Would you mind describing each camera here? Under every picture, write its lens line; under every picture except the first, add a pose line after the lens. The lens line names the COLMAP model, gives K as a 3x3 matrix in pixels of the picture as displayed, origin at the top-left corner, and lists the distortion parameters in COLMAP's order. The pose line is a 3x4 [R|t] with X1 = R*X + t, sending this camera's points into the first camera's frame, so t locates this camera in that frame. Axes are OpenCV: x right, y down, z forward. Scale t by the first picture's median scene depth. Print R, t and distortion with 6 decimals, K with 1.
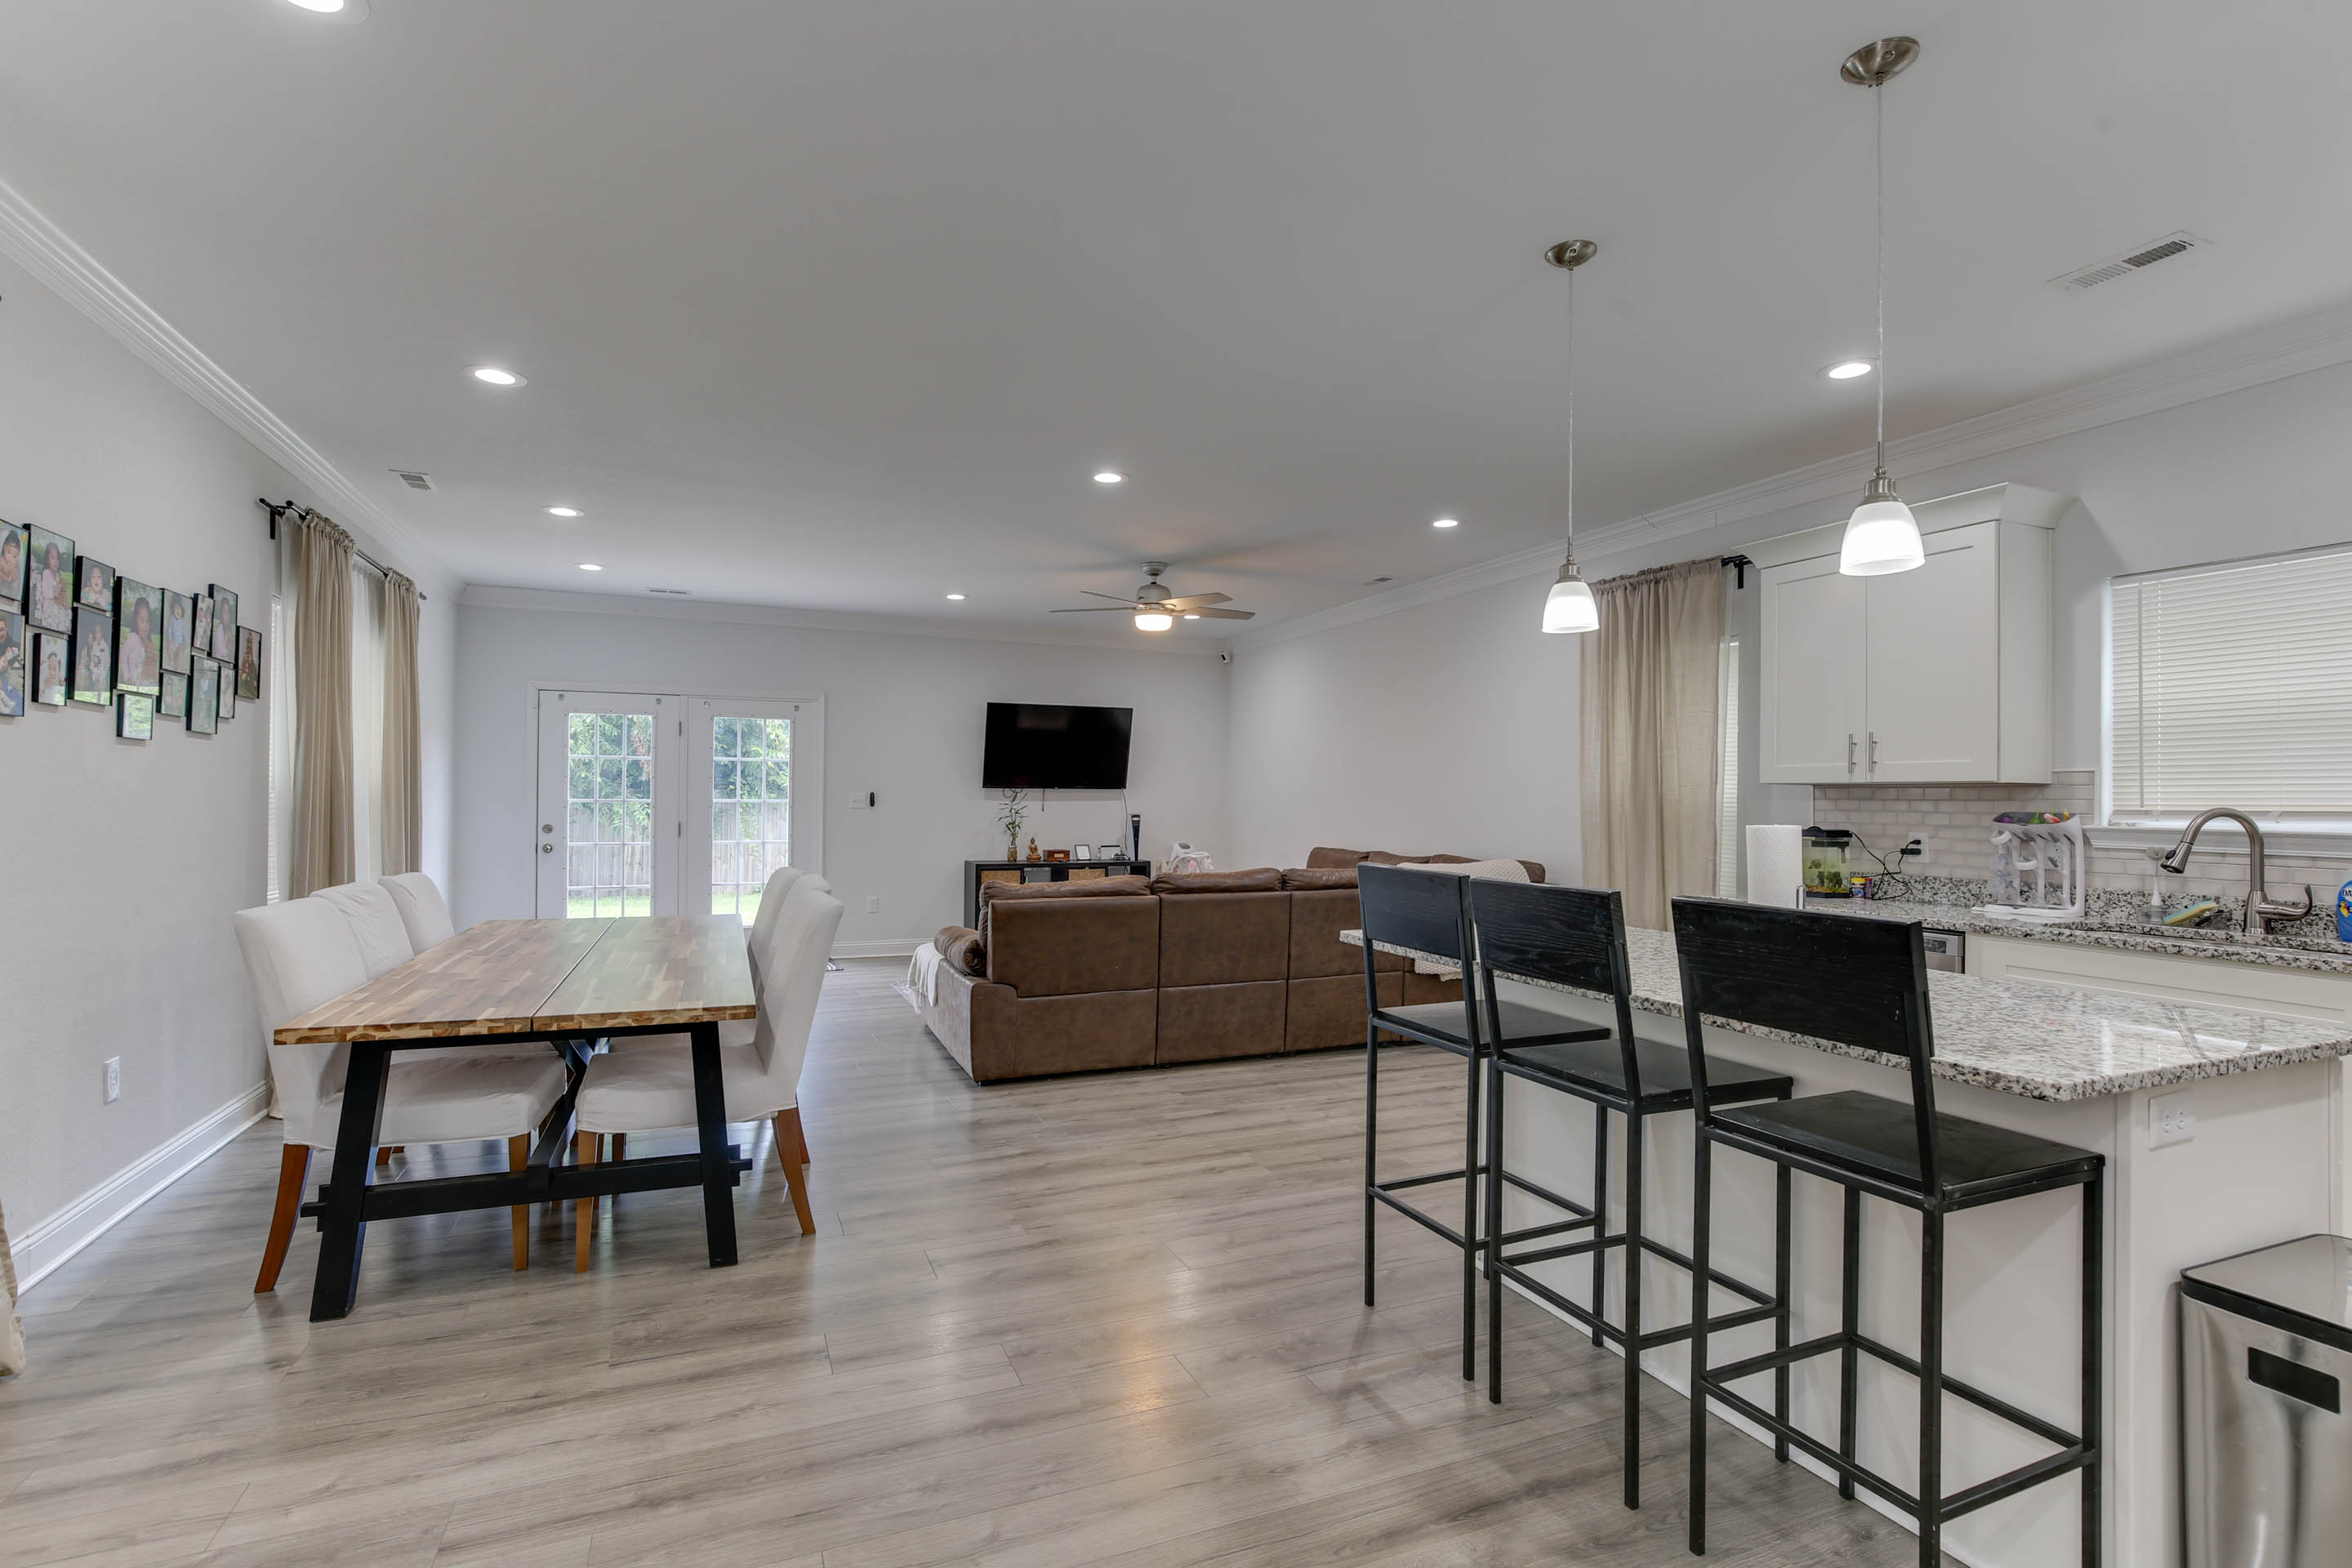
lens RADIAL K [[1095.7, 0, 1176.0], [0, 1095.7, 784.0], [0, 0, 1]] dist [0.000870, 0.000173]
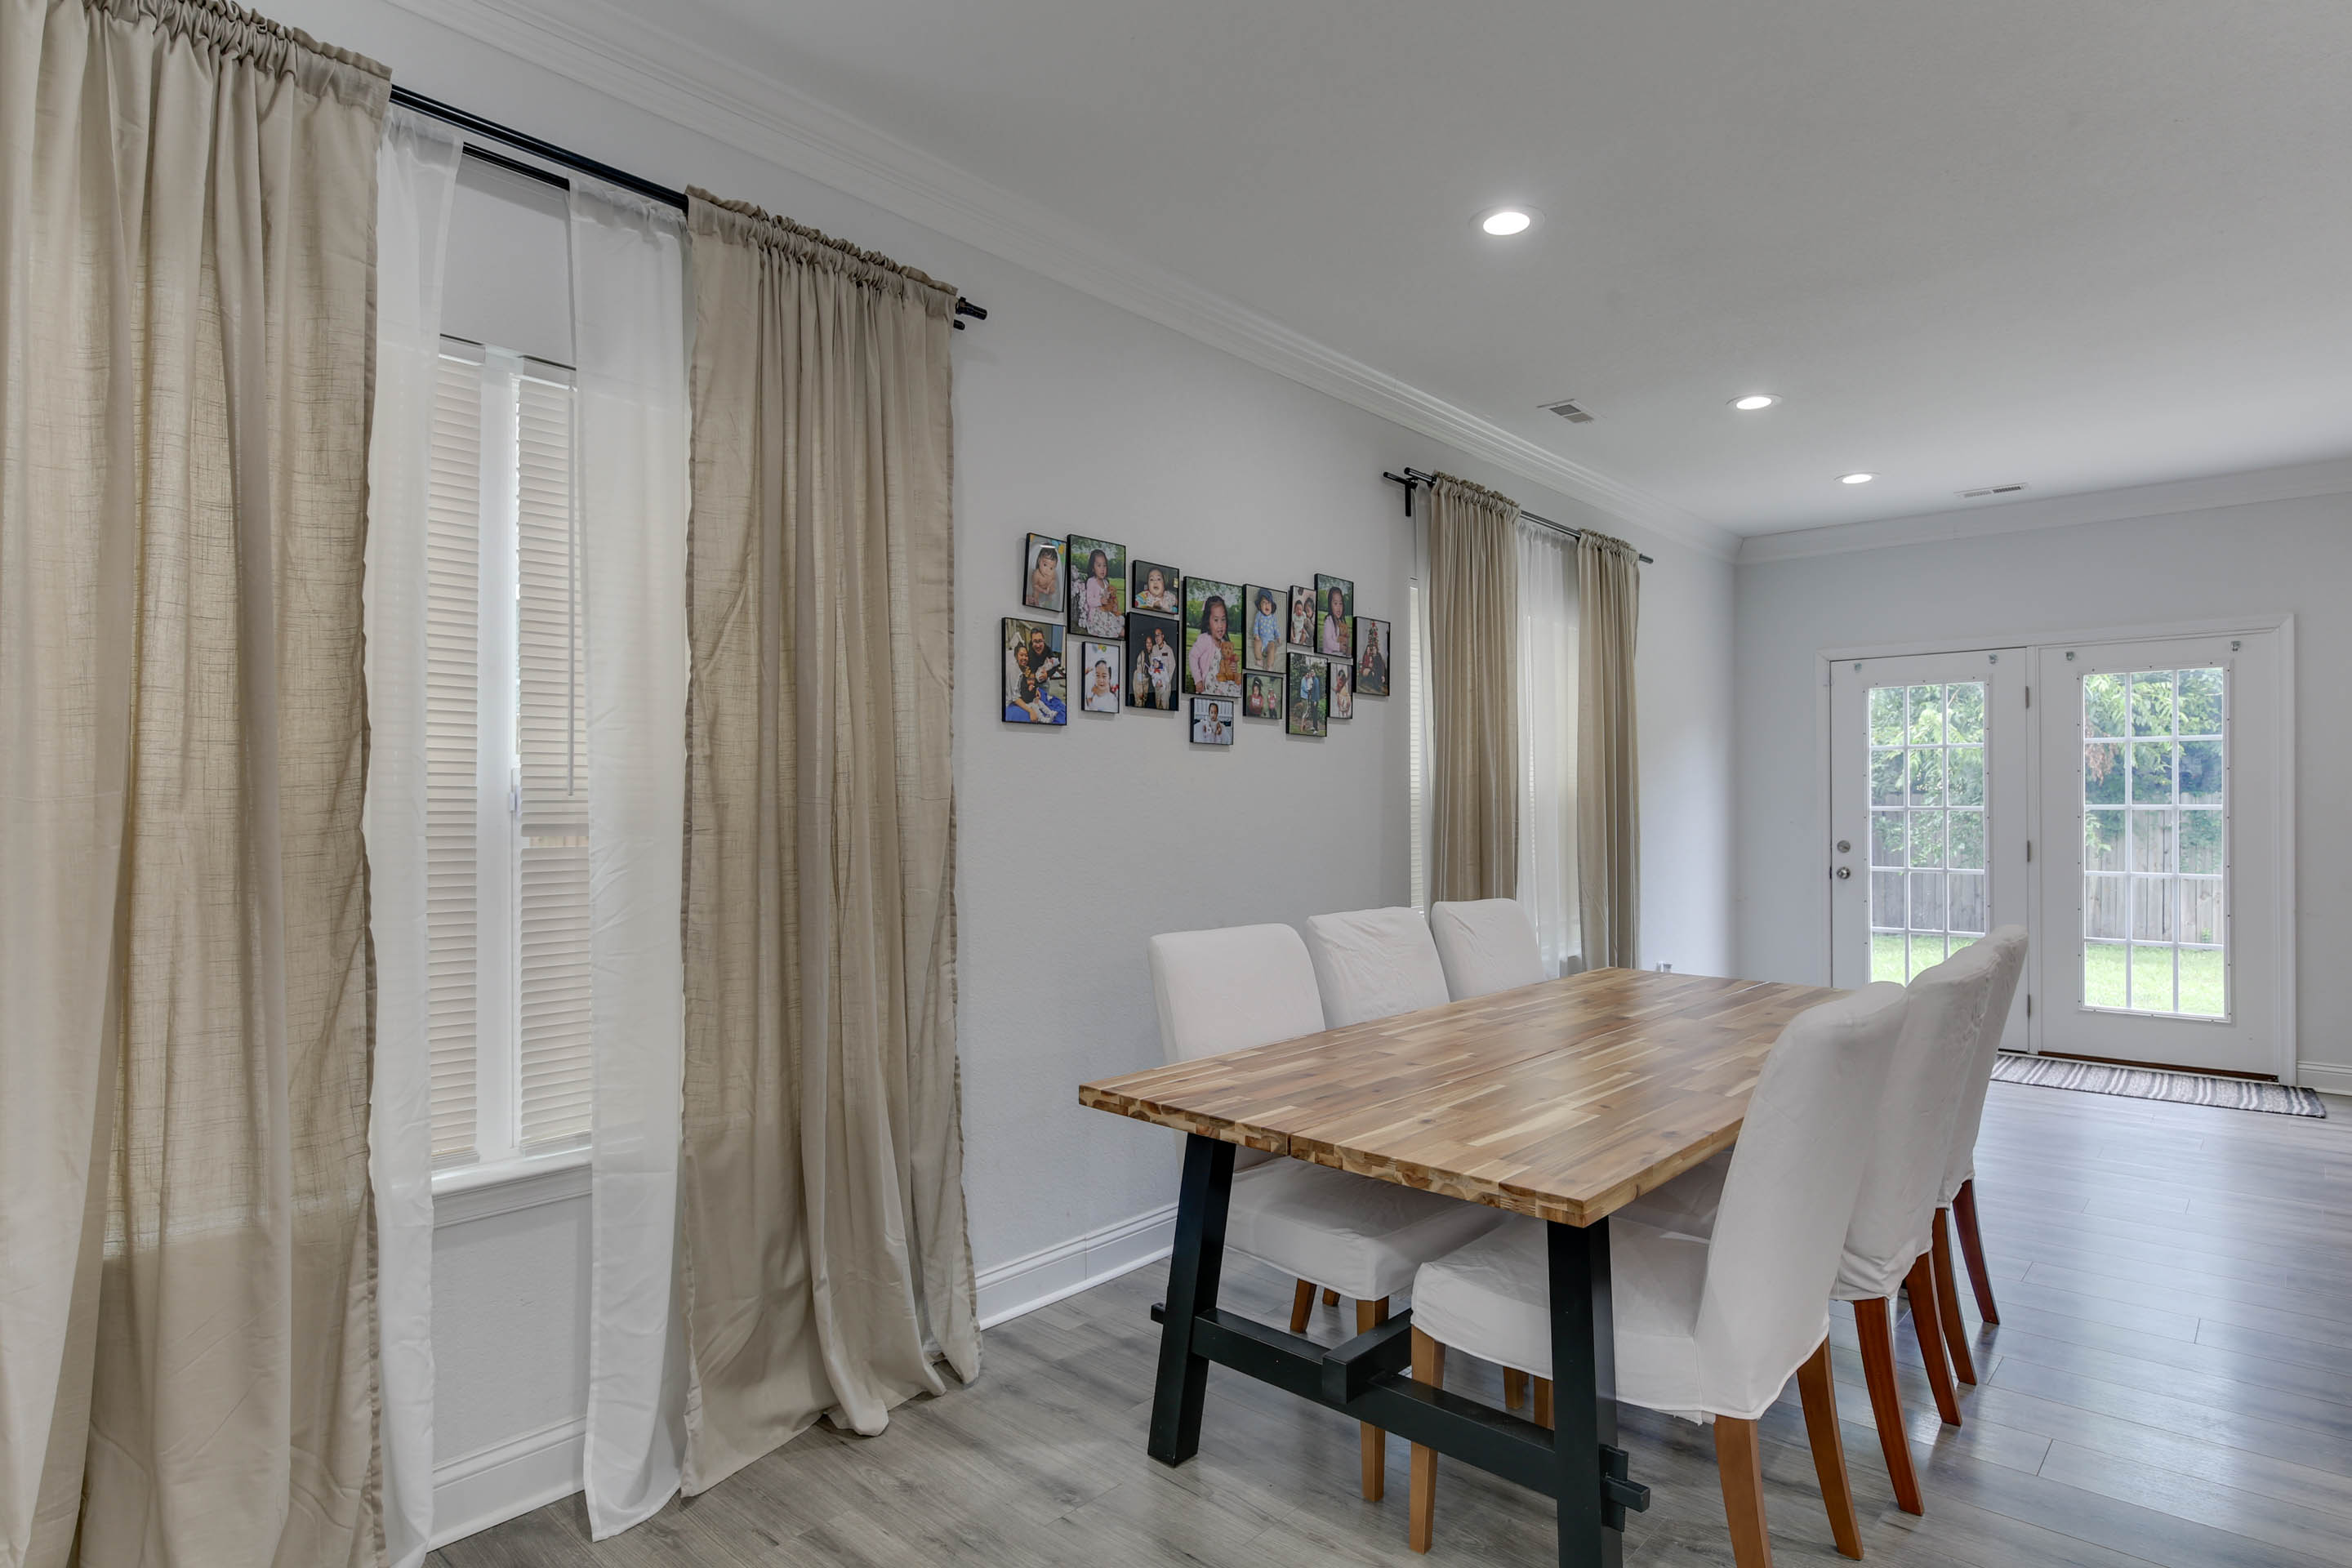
lens RADIAL K [[1306.9, 0, 1176.0], [0, 1306.9, 784.0], [0, 0, 1]] dist [-0.028859, -0.000220]
pose [[0.422051, -0.024882, -0.906231, 0.048791], [0.018451, 0.999652, -0.018855, 0.010162], [0.906384, -0.008763, 0.422363, 0.340570]]
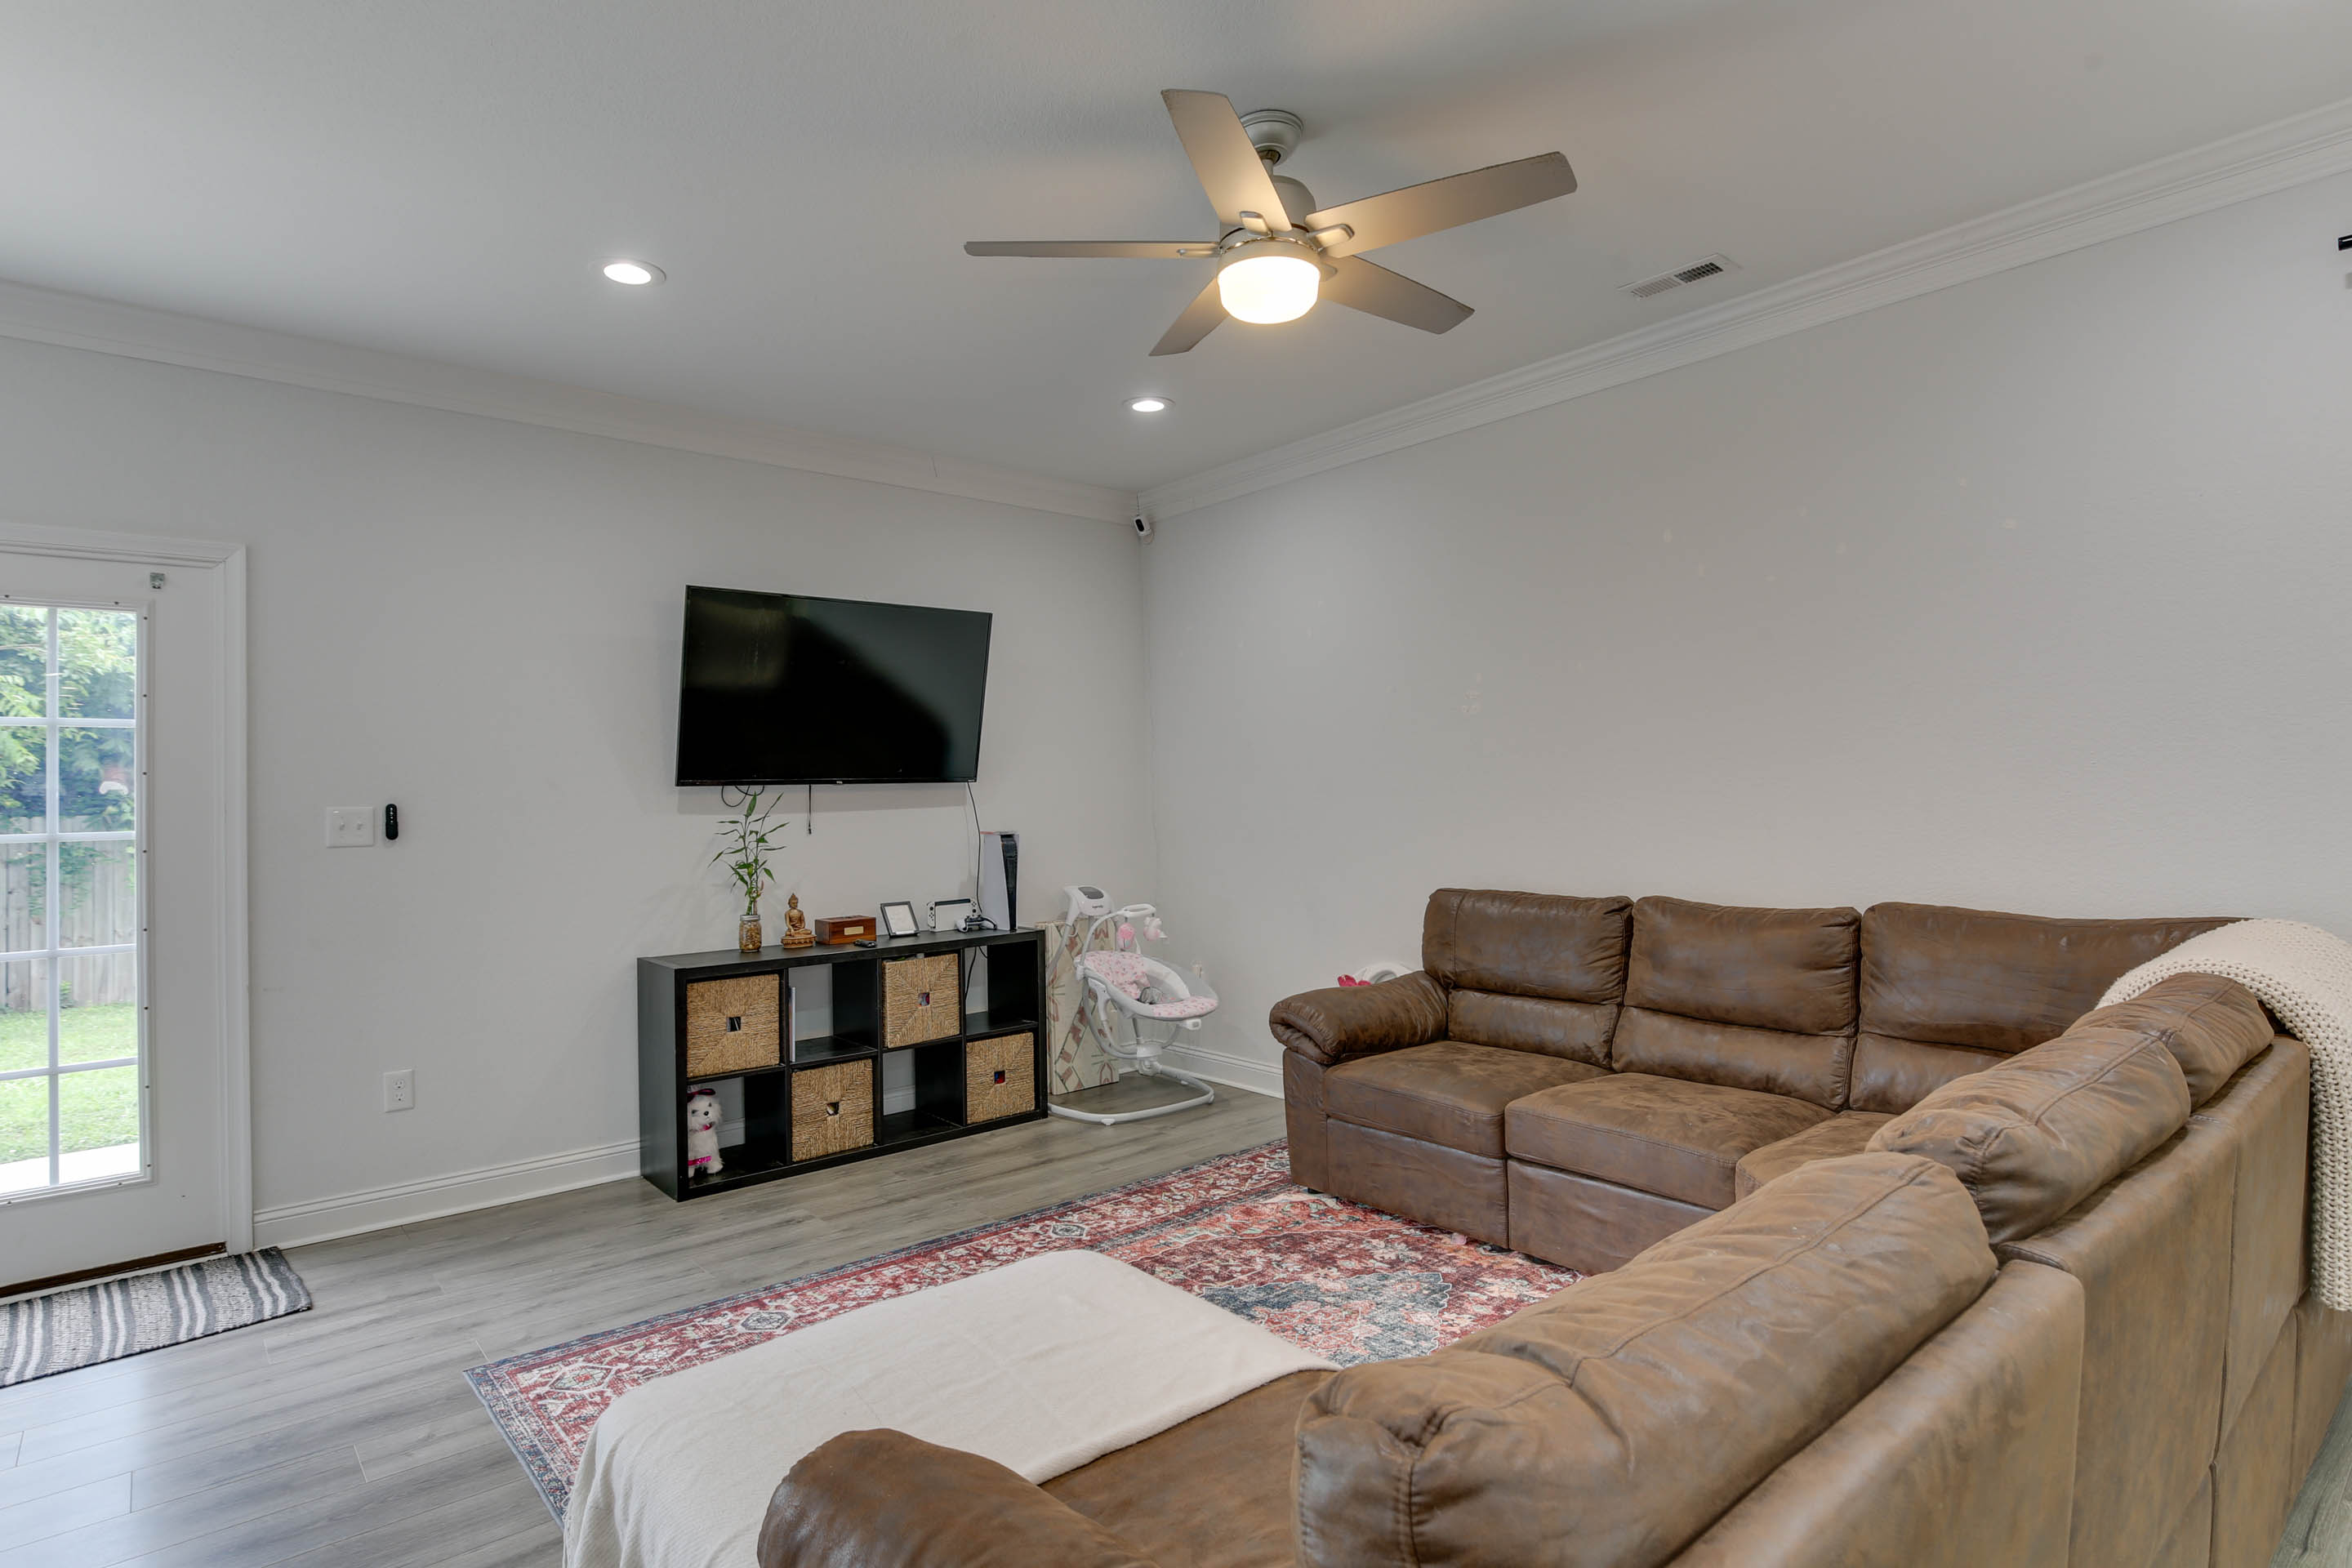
lens RADIAL K [[1227.8, 0, 1129.6], [0, 1227.8, 782.0], [0, 0, 1]] dist [-0.028094, 0.016292]
pose [[0.961820, -0.020707, 0.272898, -0.238985], [0.017887, 0.999758, 0.012817, -0.001541], [-0.273097, -0.007446, 0.961958, 0.856900]]
